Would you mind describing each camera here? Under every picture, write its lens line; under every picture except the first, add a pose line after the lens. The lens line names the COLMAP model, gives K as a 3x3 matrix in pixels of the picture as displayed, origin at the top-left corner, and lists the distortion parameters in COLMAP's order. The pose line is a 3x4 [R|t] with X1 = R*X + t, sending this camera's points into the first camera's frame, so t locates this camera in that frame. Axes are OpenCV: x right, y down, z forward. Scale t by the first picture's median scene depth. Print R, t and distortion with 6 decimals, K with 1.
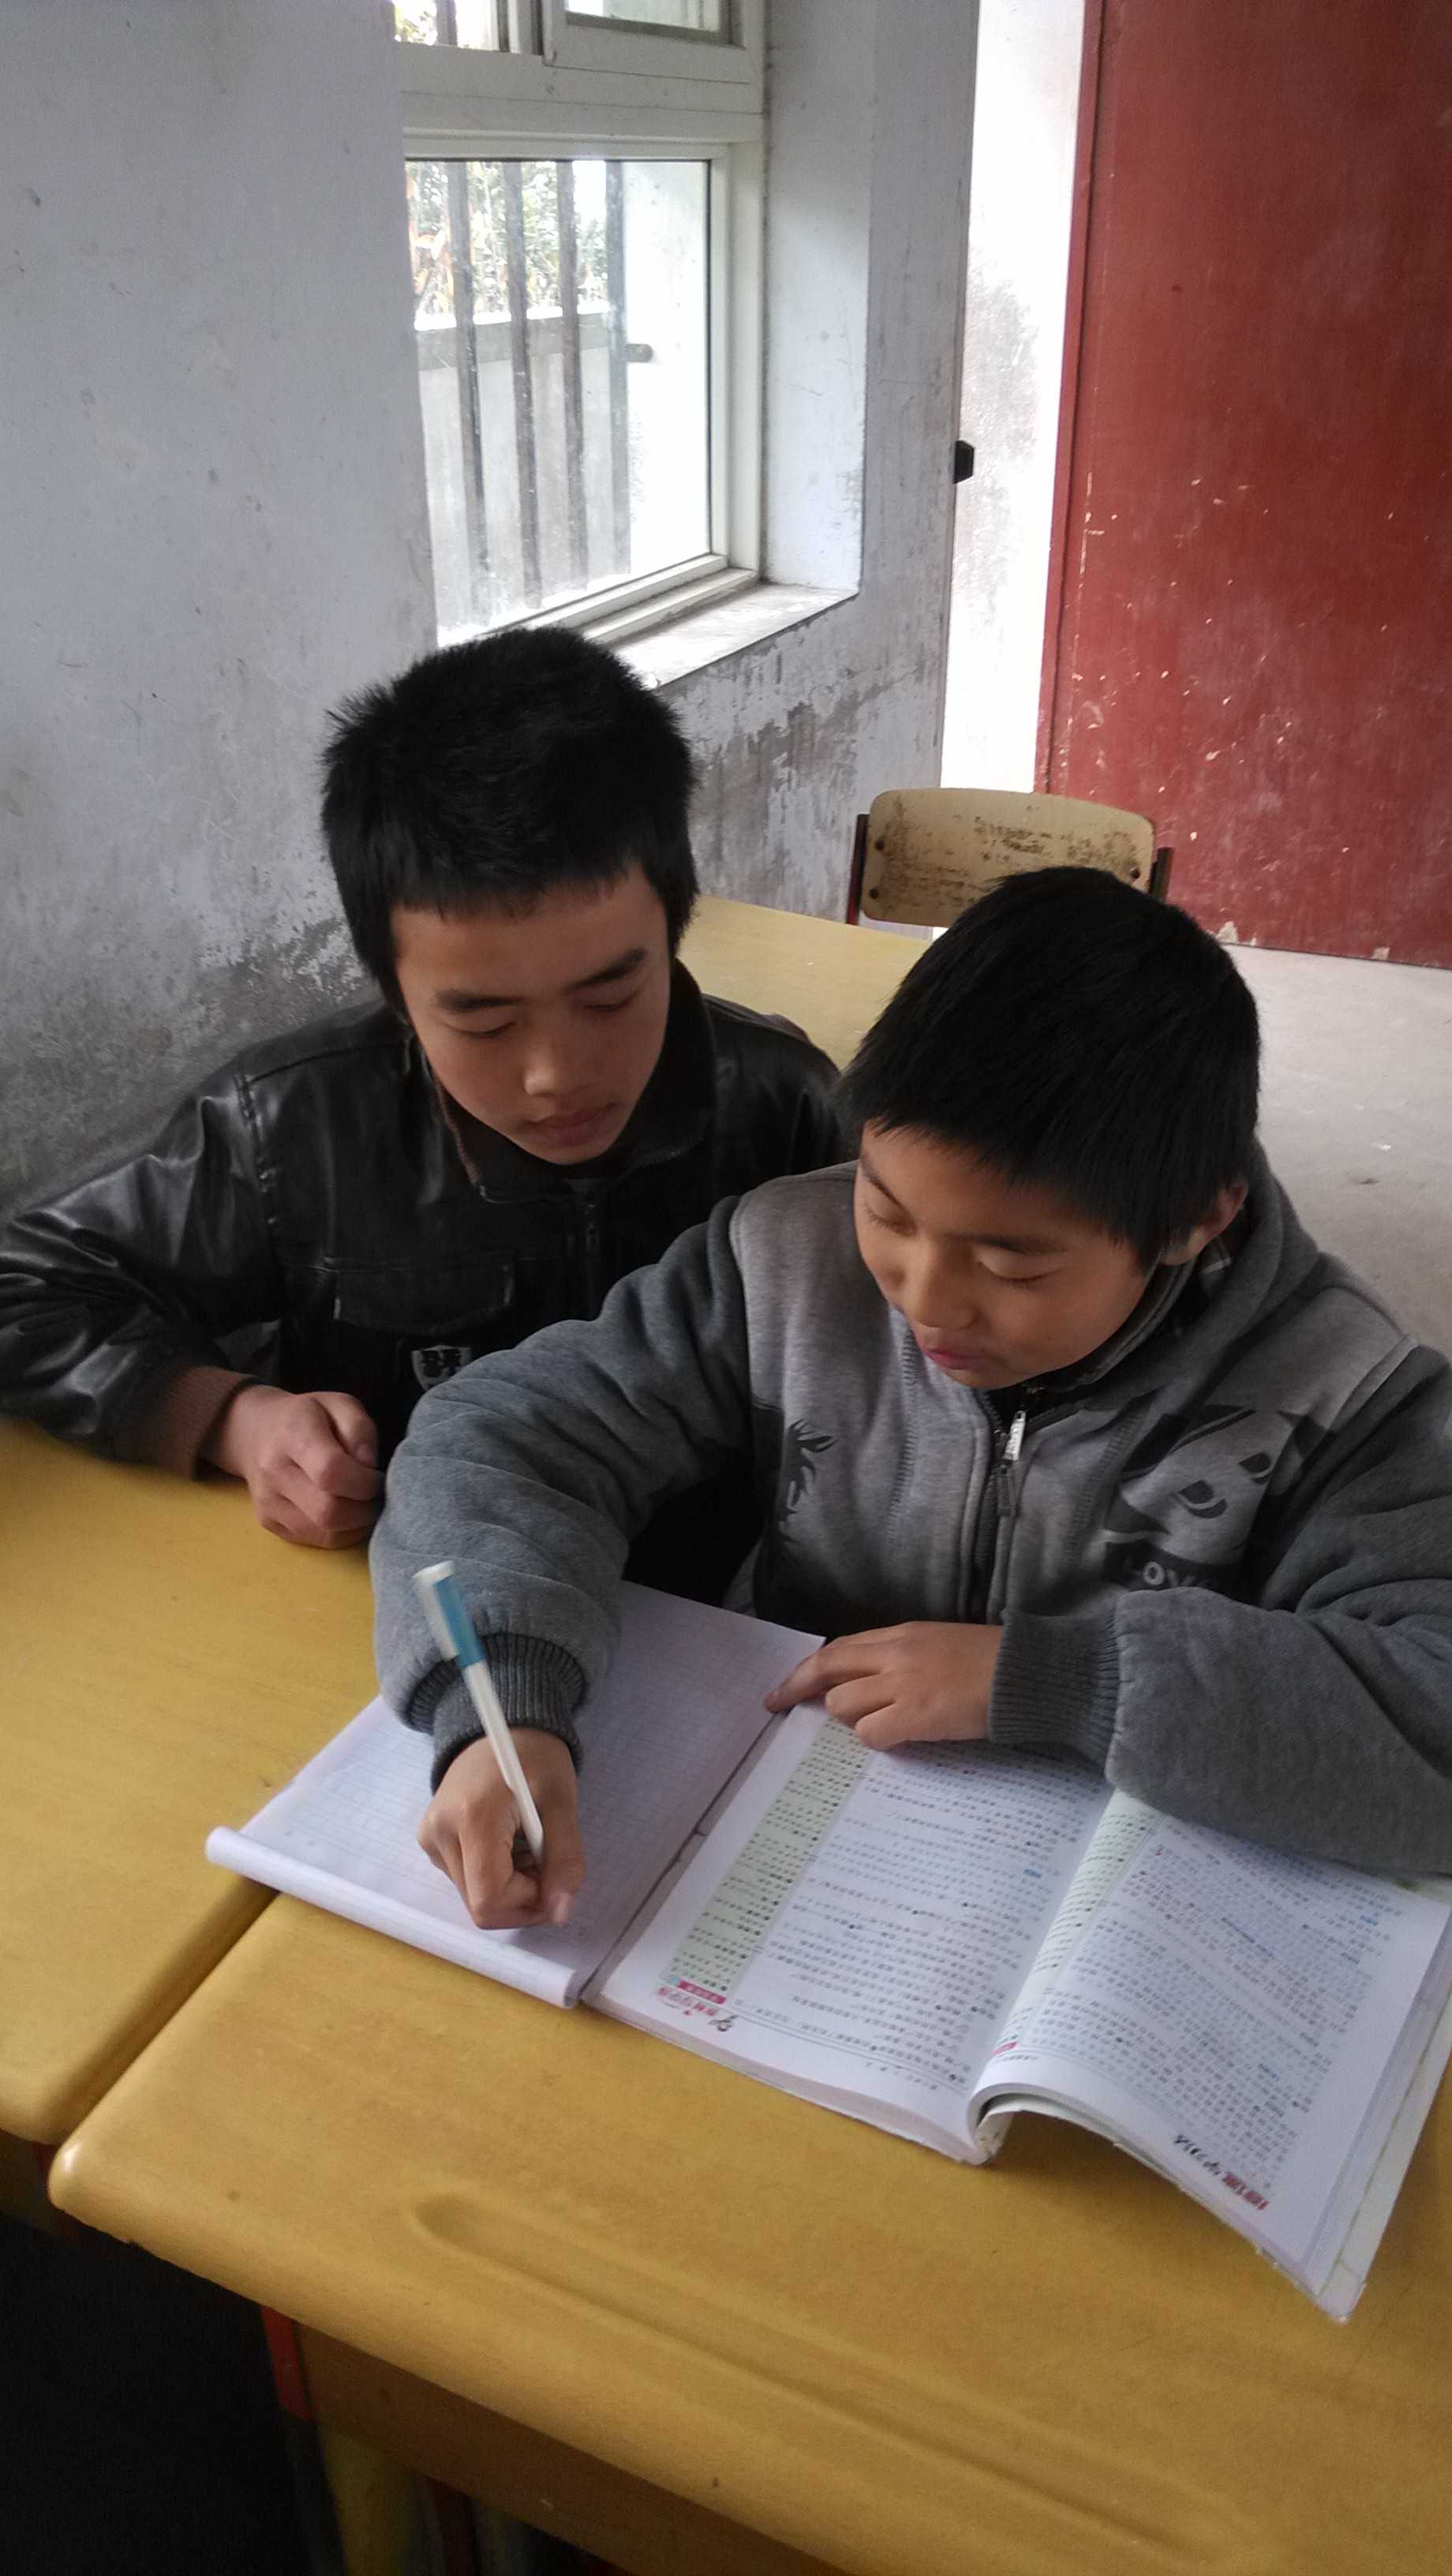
lens RADIAL K [[2037.8, 0, 721.0], [0, 2037.8, 1285.1], [0, 0, 1]] dist [0.075460, -0.137676]
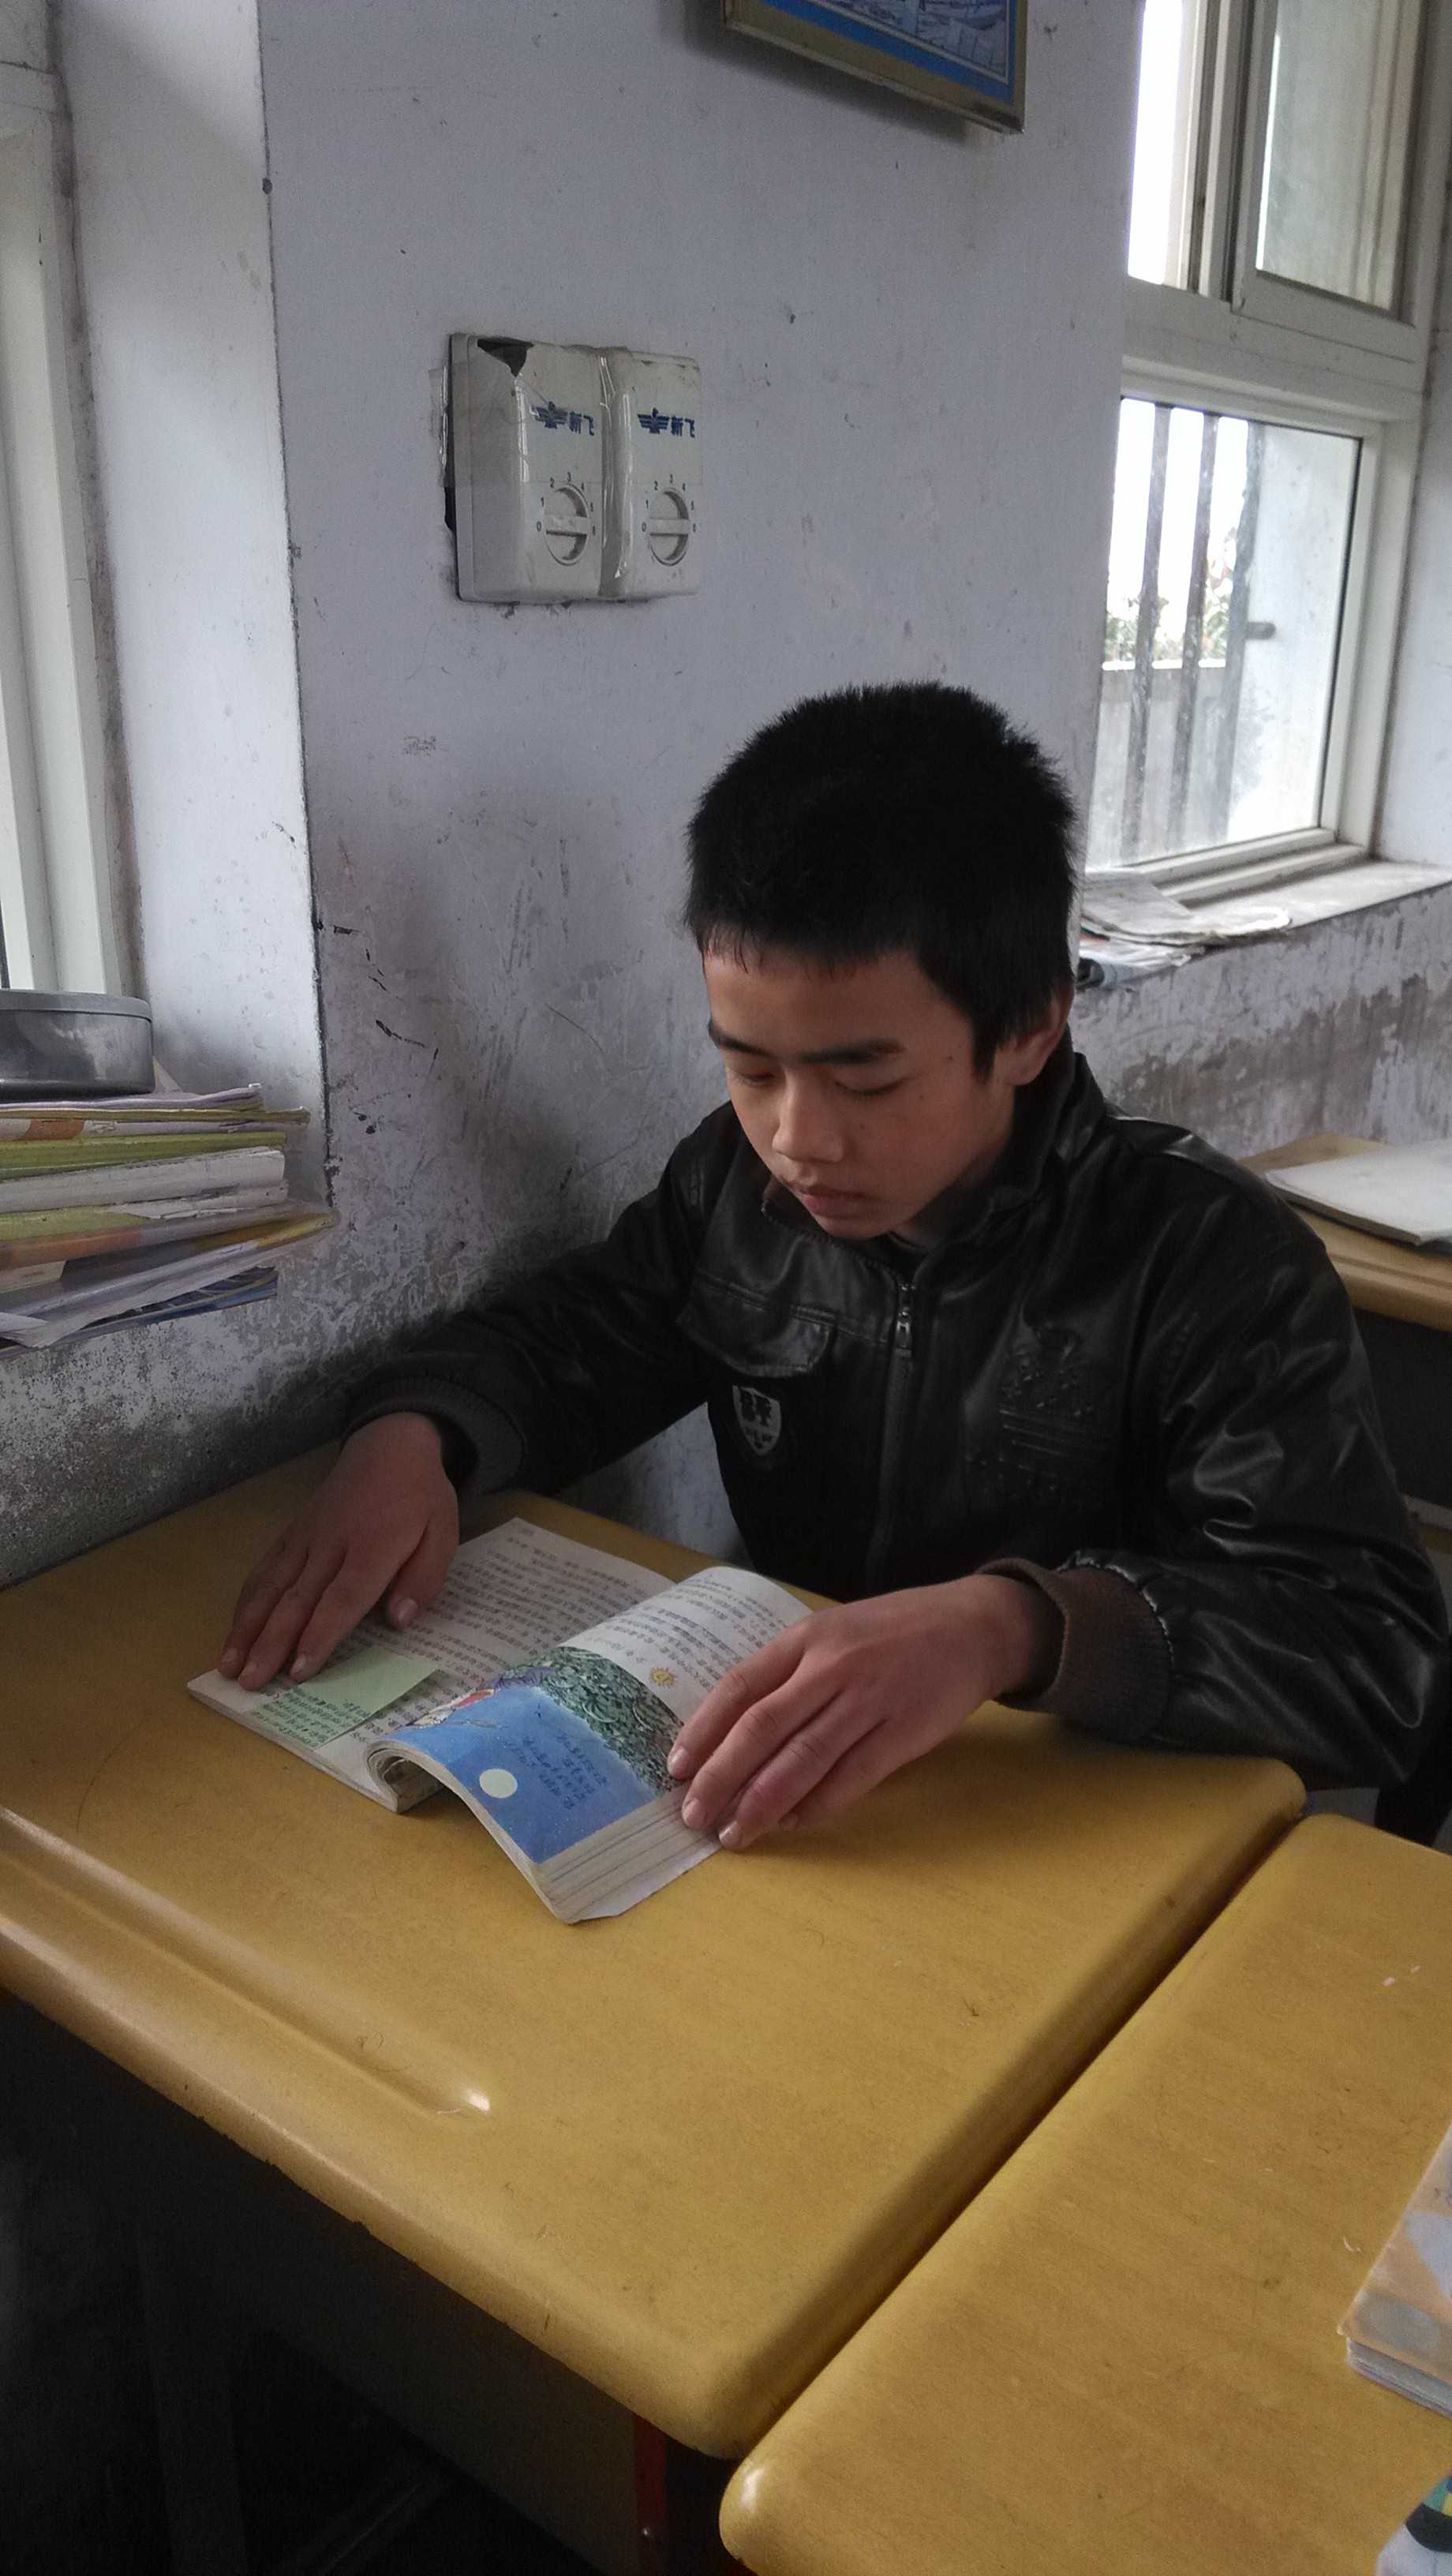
lens RADIAL K [[2037.8, 0, 721.0], [0, 2037.8, 1285.1], [0, 0, 1]] dist [0.075460, -0.137676]
pose [[0.973688, 0.091472, -0.208719, -0.061396], [-0.125270, 0.979952, -0.154923, 0.037468], [0.190364, 0.176993, 0.965627, 0.069506]]
